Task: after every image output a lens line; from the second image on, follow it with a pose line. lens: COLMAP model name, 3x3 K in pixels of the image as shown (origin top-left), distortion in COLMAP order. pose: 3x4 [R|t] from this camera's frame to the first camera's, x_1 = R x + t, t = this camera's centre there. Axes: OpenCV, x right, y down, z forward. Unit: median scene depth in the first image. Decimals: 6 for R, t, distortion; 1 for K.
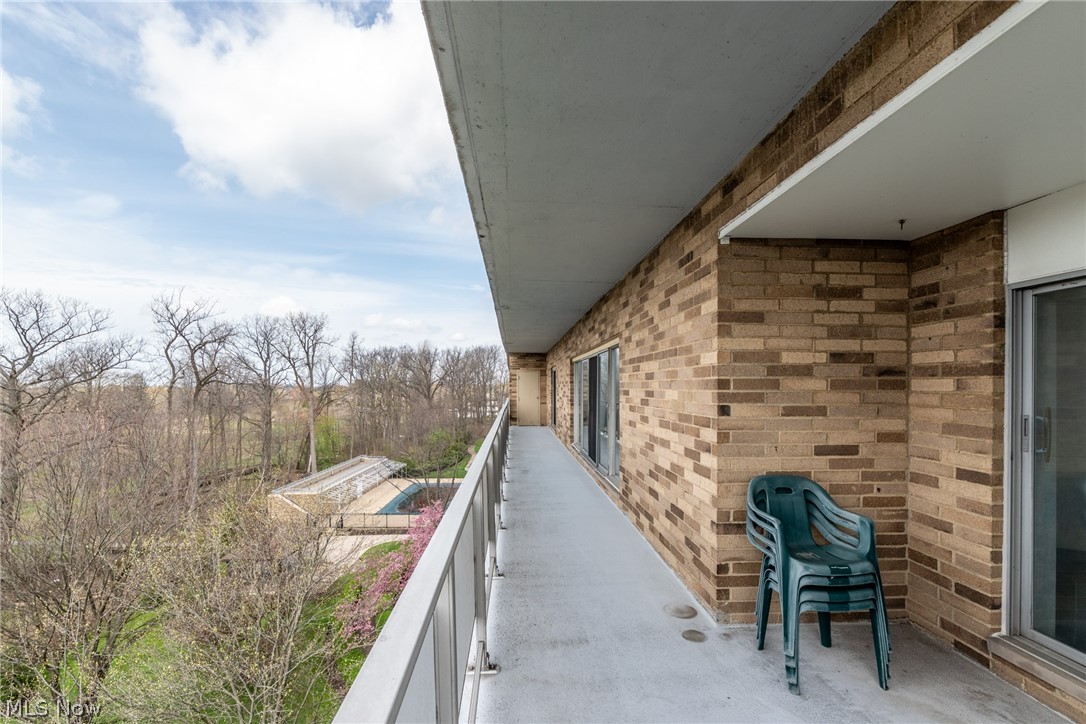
lens RADIAL K [[476.2, 0, 543.8], [0, 476.2, 337.5], [0, 0, 1]] dist [-0.001163, -0.000527]
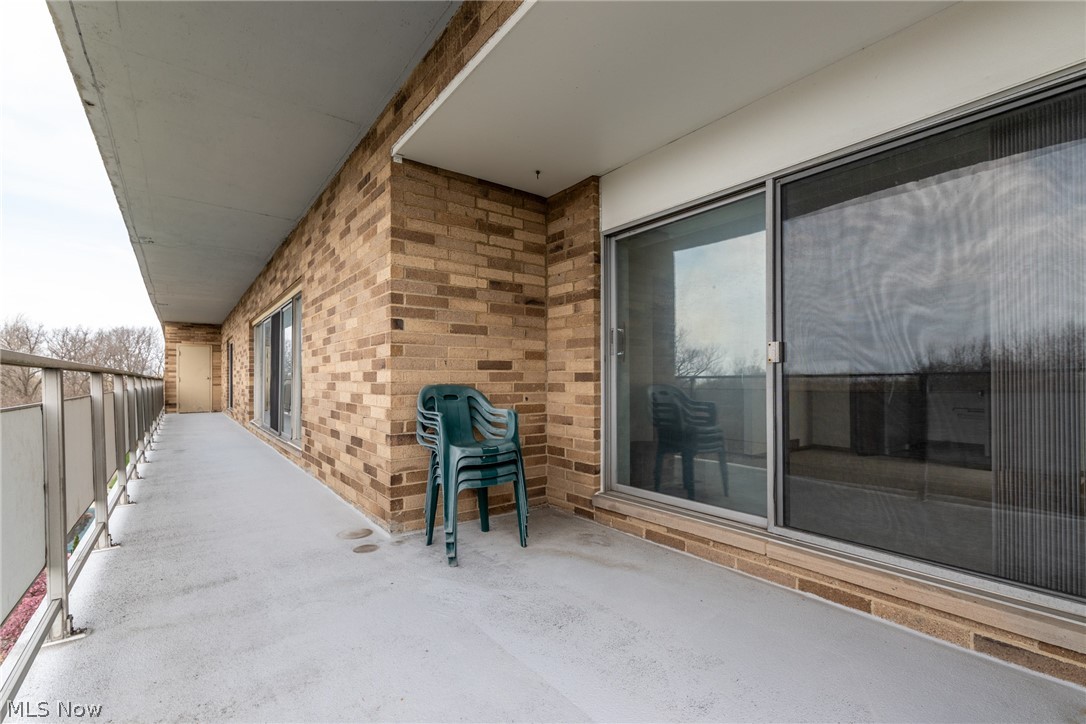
lens RADIAL K [[467.4, 0, 527.7], [0, 467.4, 311.4], [0, 0, 1]] dist [0.002666, 0.000216]
pose [[0.838748, 0.010749, 0.544414, 0.055867], [-0.001884, 0.999856, -0.016839, 0.134193], [-0.544517, 0.013098, 0.838648, -0.016937]]
